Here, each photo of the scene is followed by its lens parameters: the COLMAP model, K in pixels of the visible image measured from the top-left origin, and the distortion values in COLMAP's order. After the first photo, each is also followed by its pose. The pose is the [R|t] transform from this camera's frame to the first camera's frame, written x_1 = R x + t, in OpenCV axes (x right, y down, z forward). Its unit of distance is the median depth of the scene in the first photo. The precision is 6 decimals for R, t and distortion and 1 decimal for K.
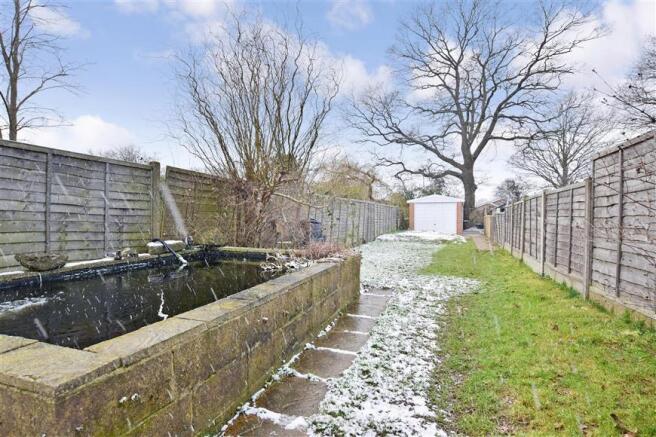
lens RADIAL K [[344.1, 0, 332.9], [0, 344.1, 216.8], [0, 0, 1]] dist [-0.006231, 0.000434]
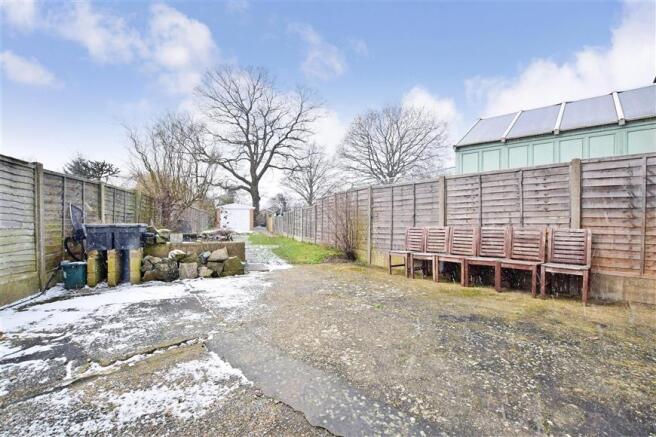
lens RADIAL K [[308.0, 0, 329.0], [0, 308.0, 219.5], [0, 0, 1]] dist [-0.001602, -0.000039]
pose [[0.796537, -0.003055, 0.604582, -0.138662], [0.003196, 0.999995, 0.000841, 0.002554], [-0.604582, 0.001263, 0.796542, -0.213806]]
